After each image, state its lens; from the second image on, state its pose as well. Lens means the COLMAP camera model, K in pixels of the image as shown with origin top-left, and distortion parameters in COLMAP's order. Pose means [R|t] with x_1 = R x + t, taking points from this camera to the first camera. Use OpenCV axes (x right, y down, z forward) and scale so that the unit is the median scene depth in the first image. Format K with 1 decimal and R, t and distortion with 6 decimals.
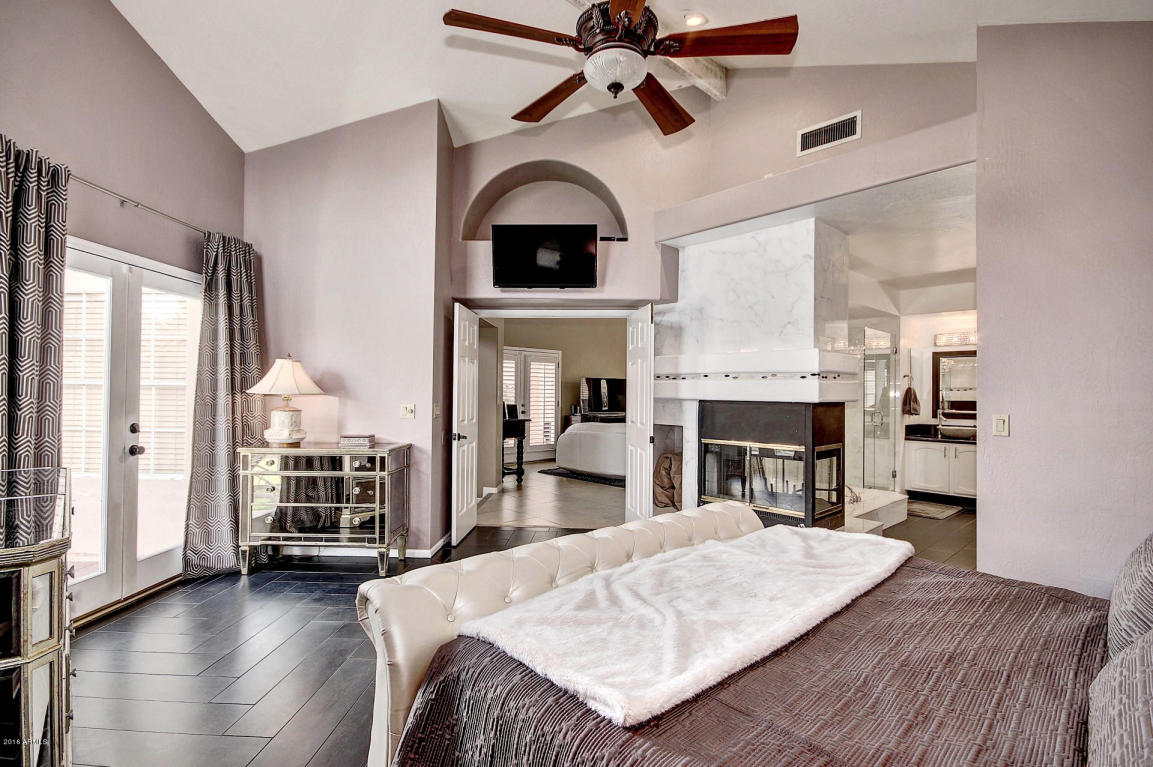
lens RADIAL K [[554.4, 0, 573.4], [0, 554.4, 384.1], [0, 0, 1]] dist [0.001768, 0.000194]
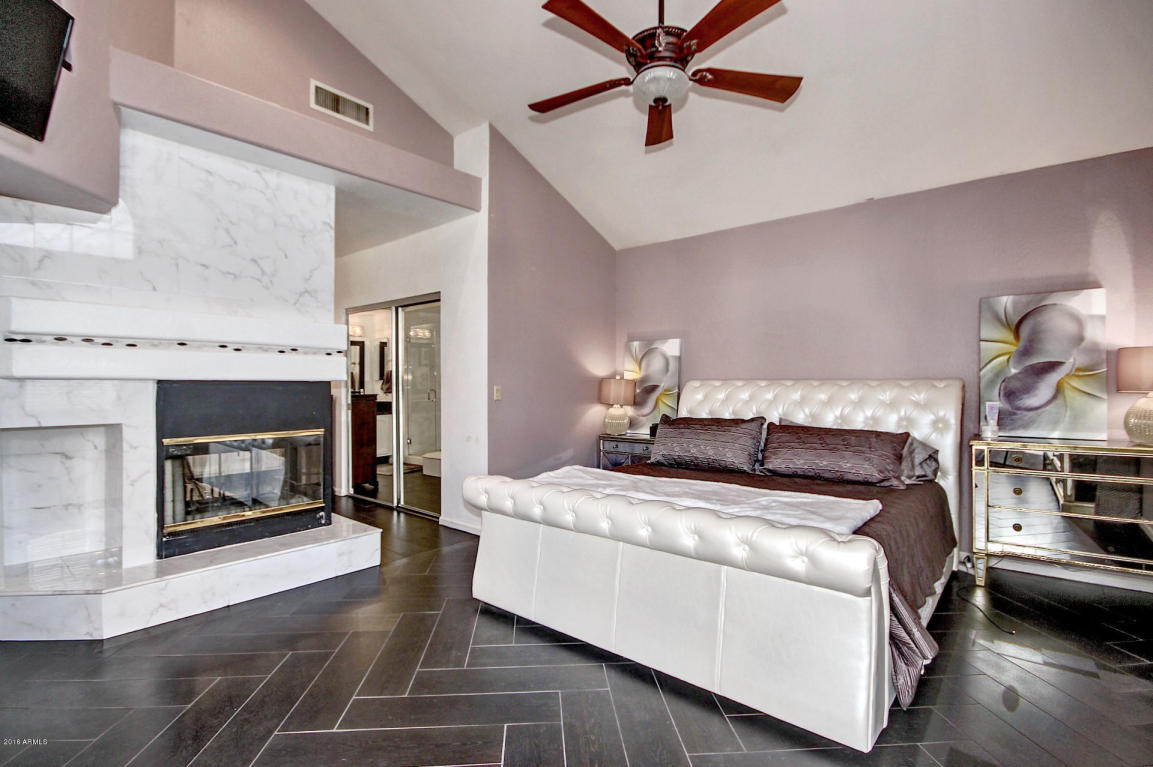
lens RADIAL K [[544.4, 0, 576.5], [0, 544.4, 383.5], [0, 0, 1]] dist [0.000590, -0.000121]
pose [[-0.120237, -0.013019, 0.992660, -0.506471], [-0.022965, 0.999683, 0.010329, 0.016501], [-0.992480, -0.021554, -0.120498, 0.646104]]
